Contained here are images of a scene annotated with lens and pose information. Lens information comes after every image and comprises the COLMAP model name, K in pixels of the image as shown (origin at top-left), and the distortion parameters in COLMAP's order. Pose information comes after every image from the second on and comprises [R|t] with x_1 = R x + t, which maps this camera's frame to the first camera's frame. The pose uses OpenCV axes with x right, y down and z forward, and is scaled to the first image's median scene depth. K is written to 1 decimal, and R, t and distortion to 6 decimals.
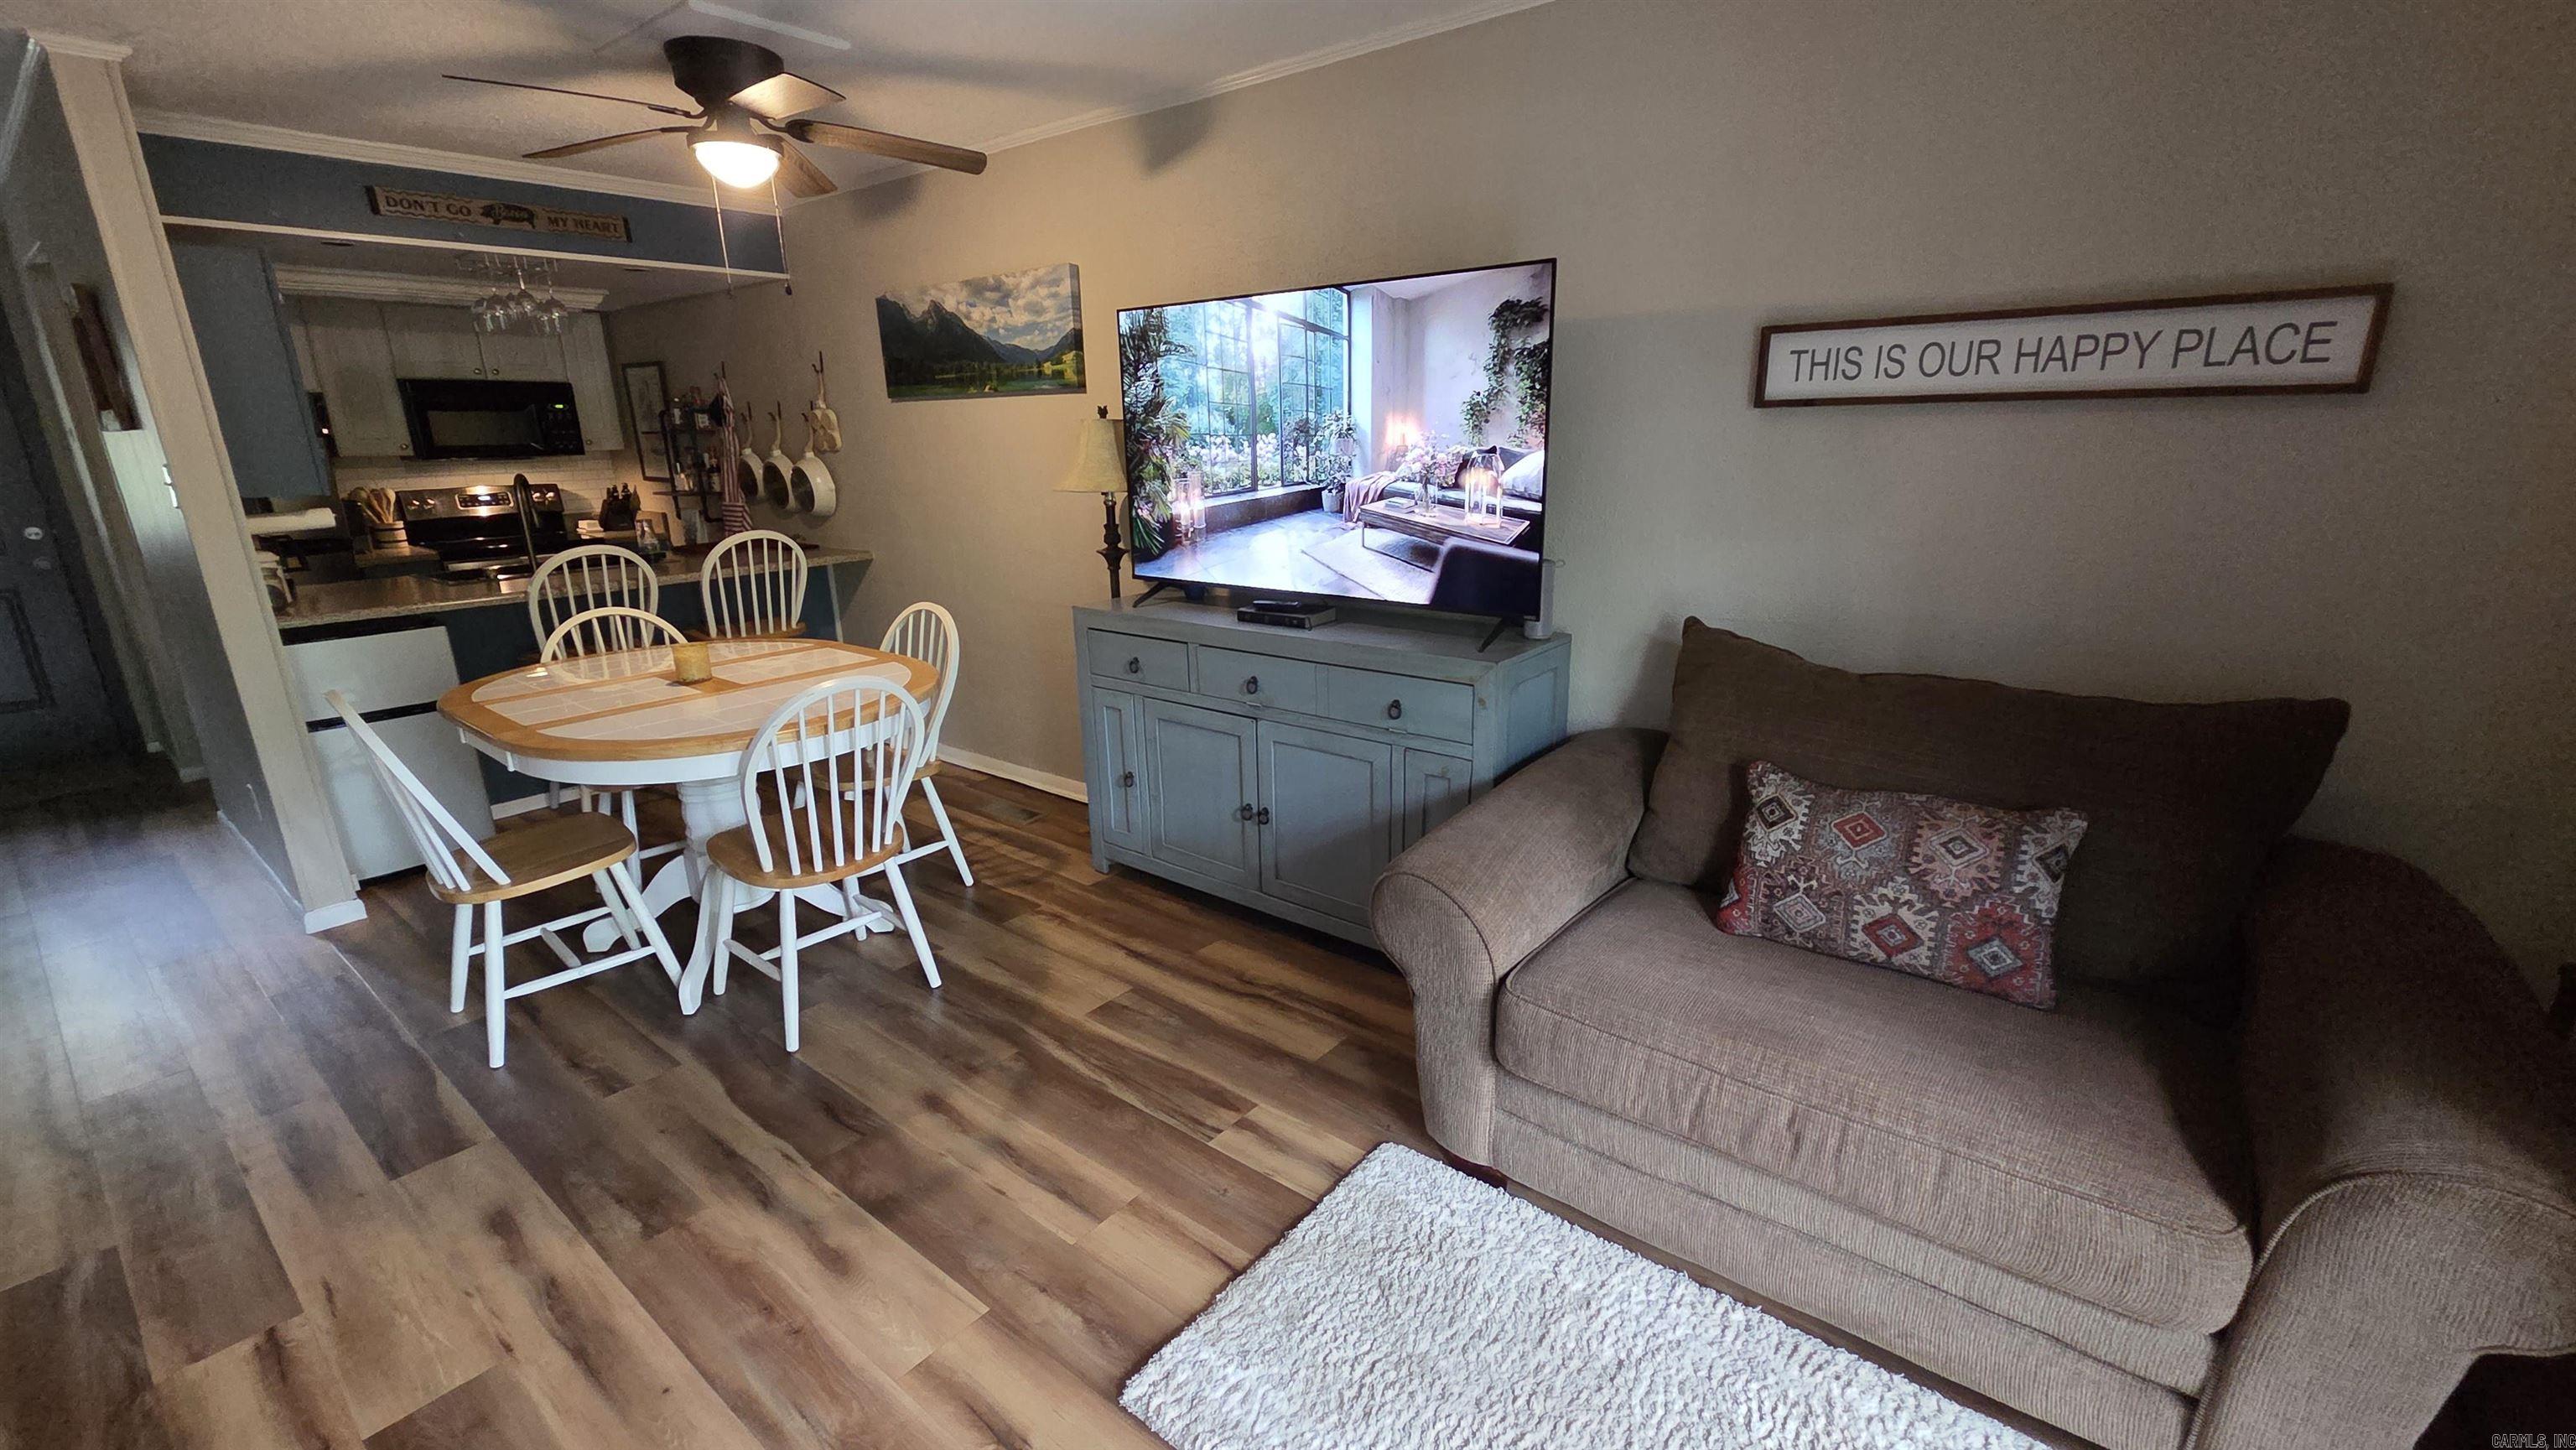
lens RADIAL K [[1051.7, 0, 1266.2], [0, 1051.7, 745.5], [0, 0, 1]] dist [0.007628, -0.001013]
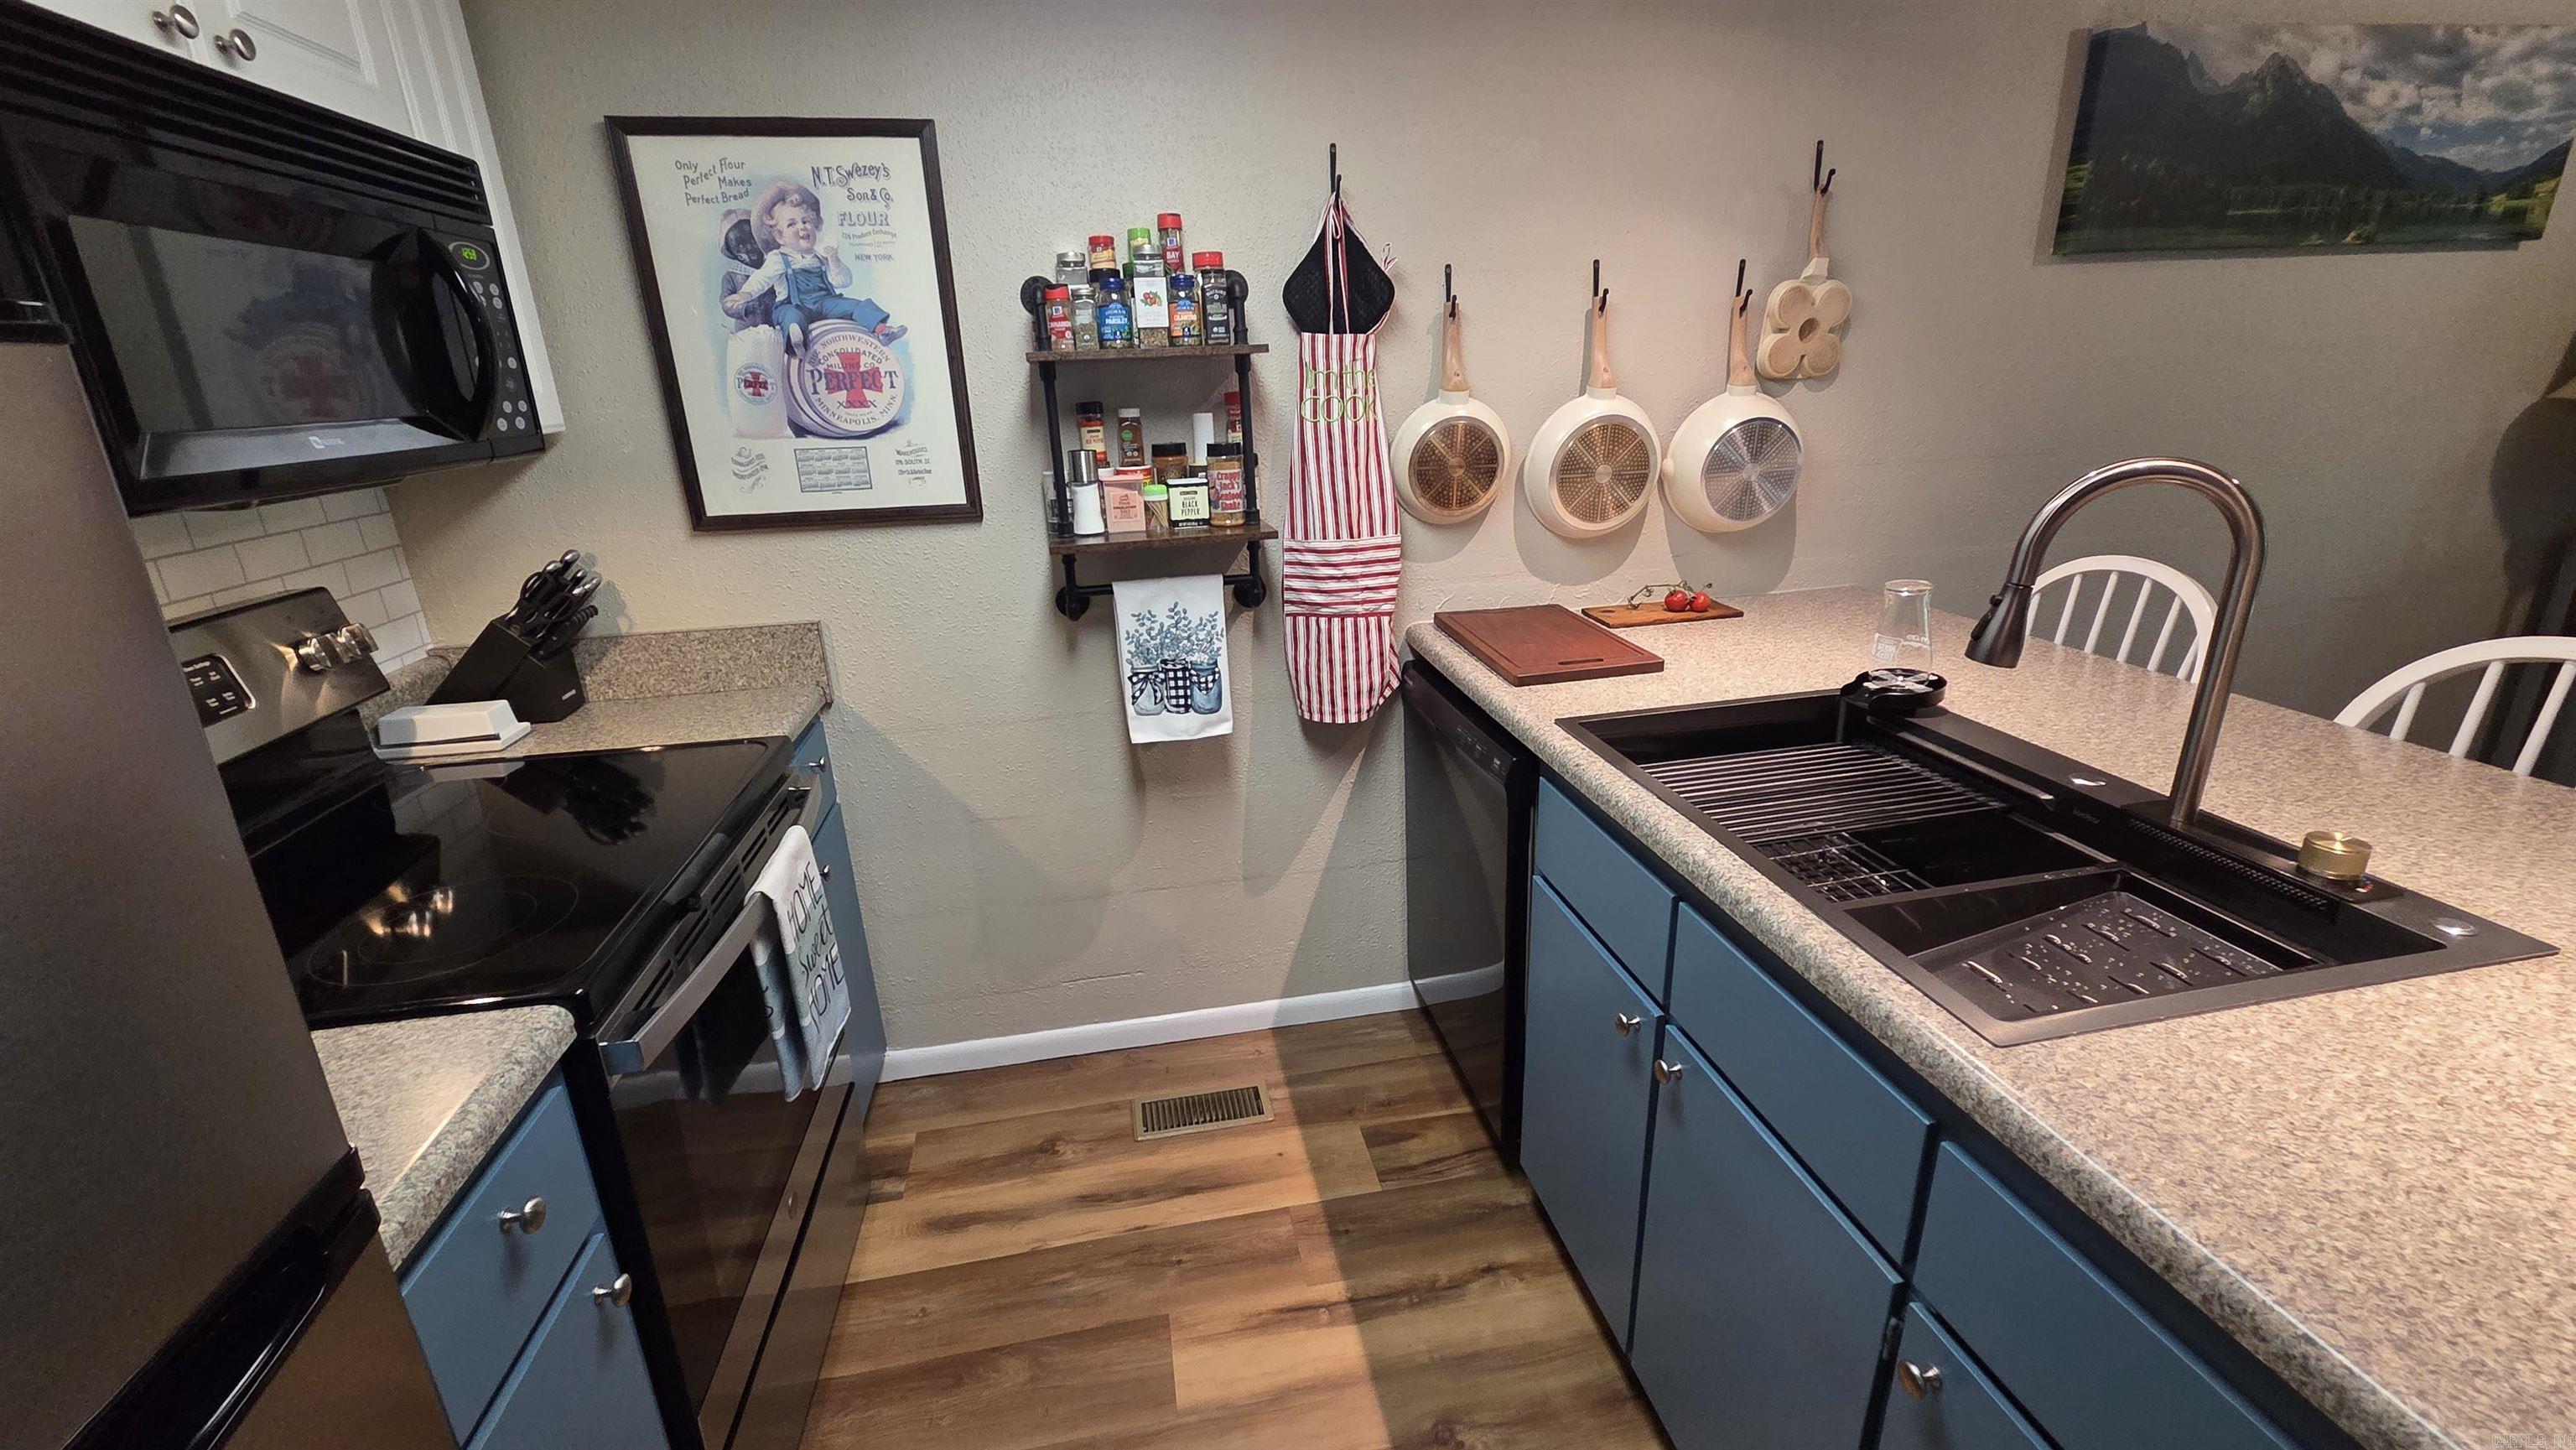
lens RADIAL K [[1051.7, 0, 1292.1], [0, 1051.7, 731.8], [0, 0, 1]] dist [0.007628, -0.001013]
pose [[0.647257, -0.260884, 0.716239, -1.138516], [0.246786, 0.960723, 0.126917, -0.307370], [-0.721218, 0.094610, 0.686217, 1.081403]]
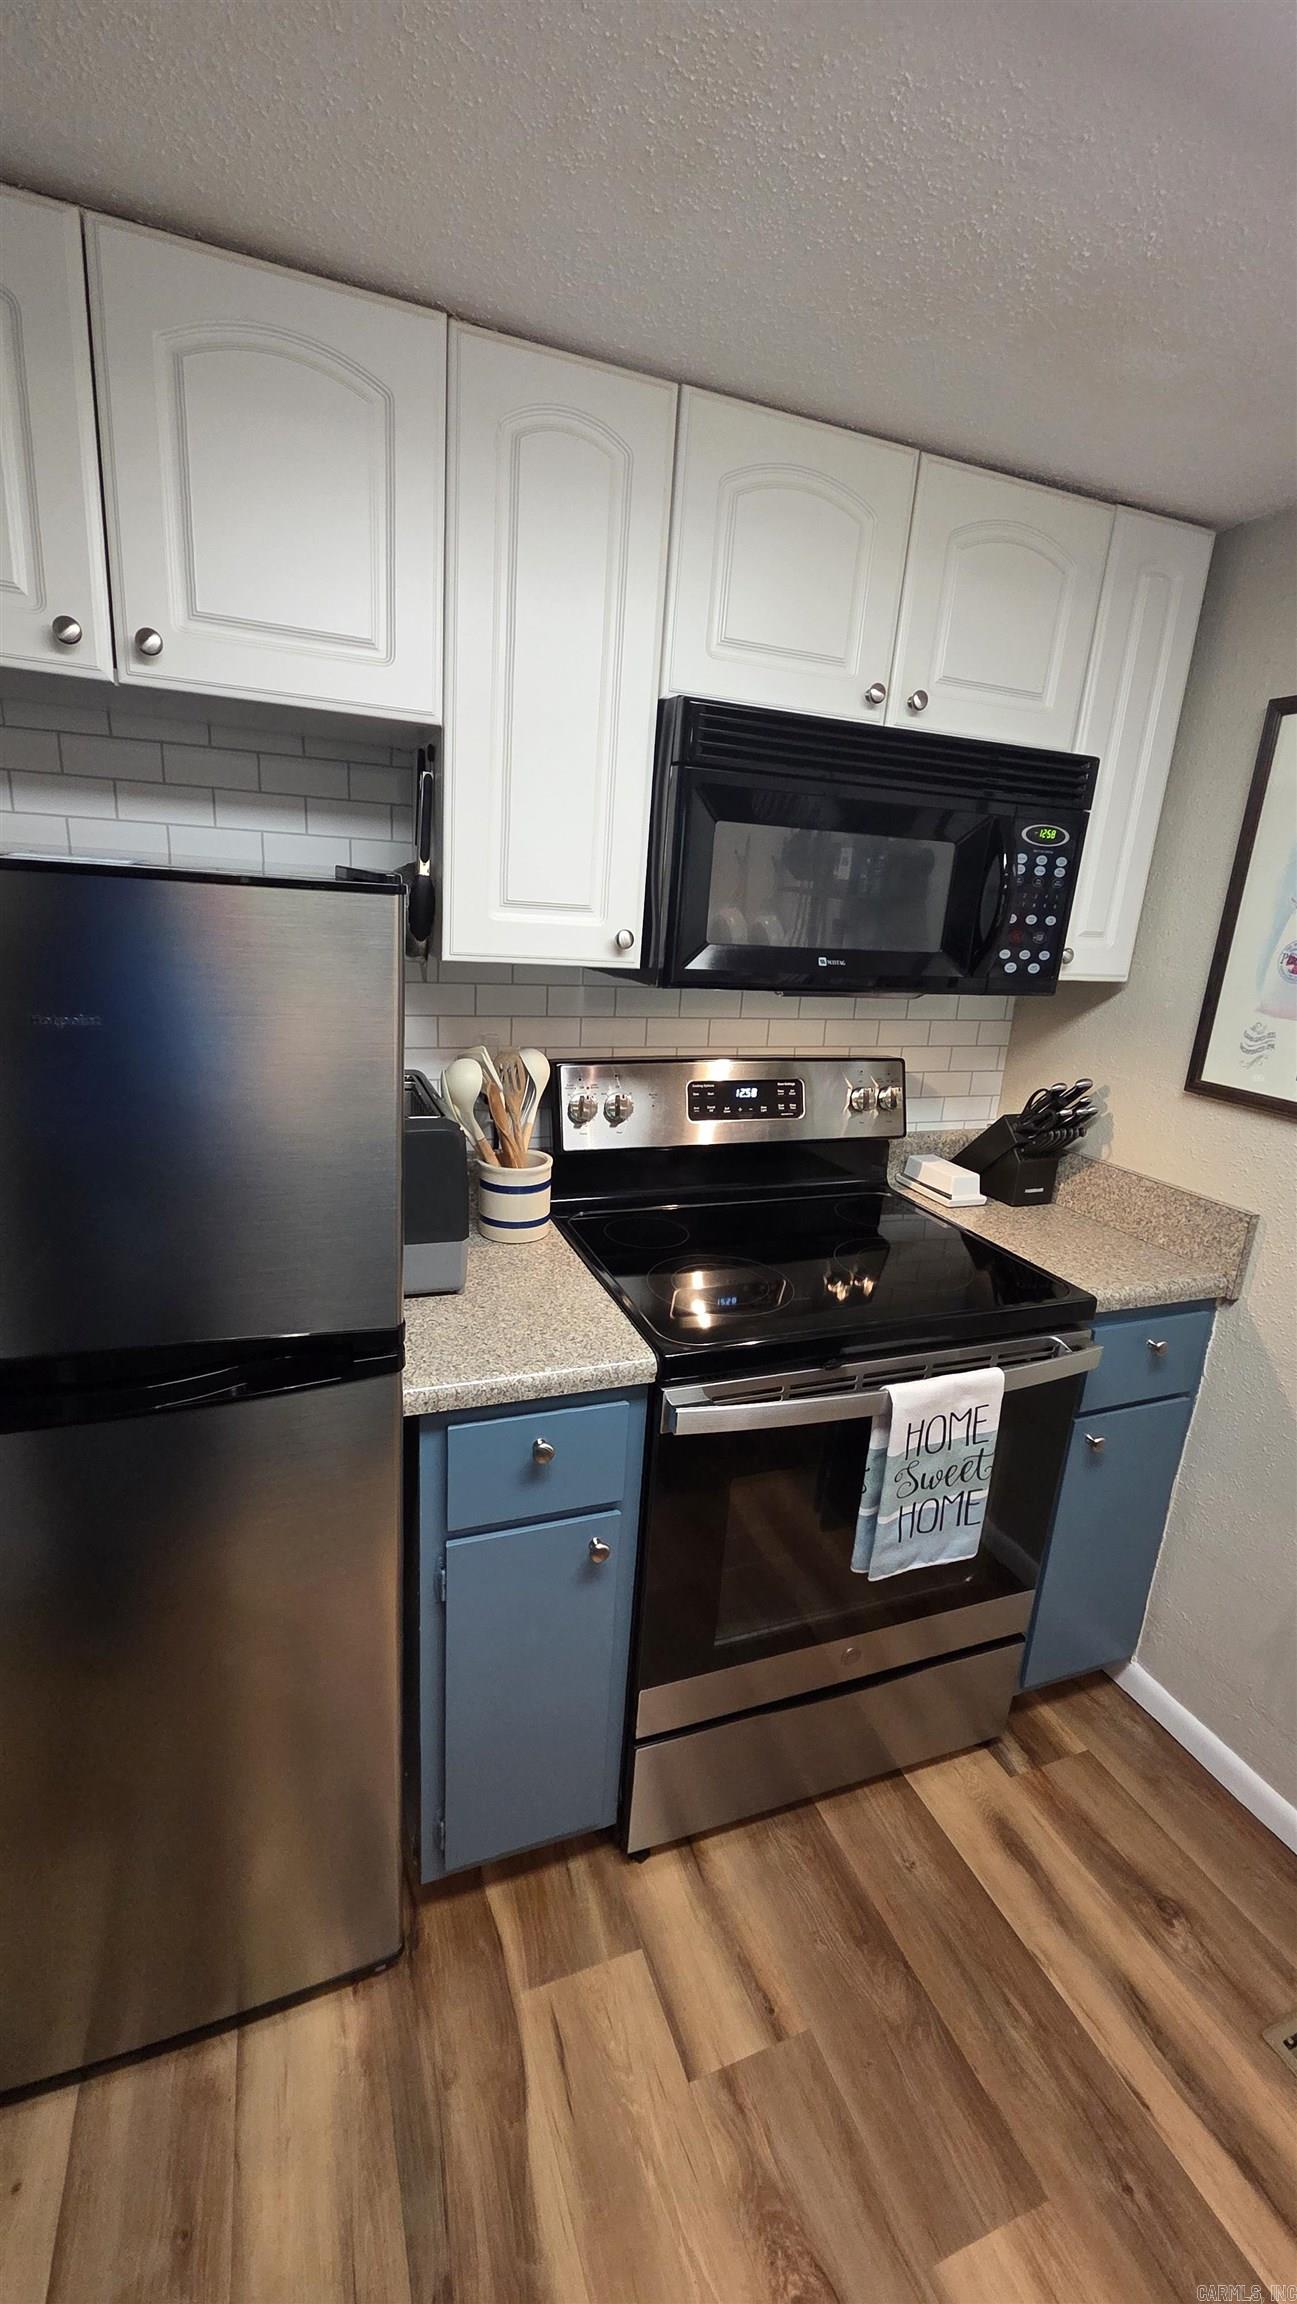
lens RADIAL K [[940.6, 0, 647.6], [0, 940.6, 1155.6], [0, 0, 1]] dist [0.007628, -0.001013]
pose [[0.867062, 0.195327, -0.458313, -0.955488], [-0.210855, 0.977358, 0.017631, -0.327007], [0.451379, 0.081351, 0.888616, 1.098927]]
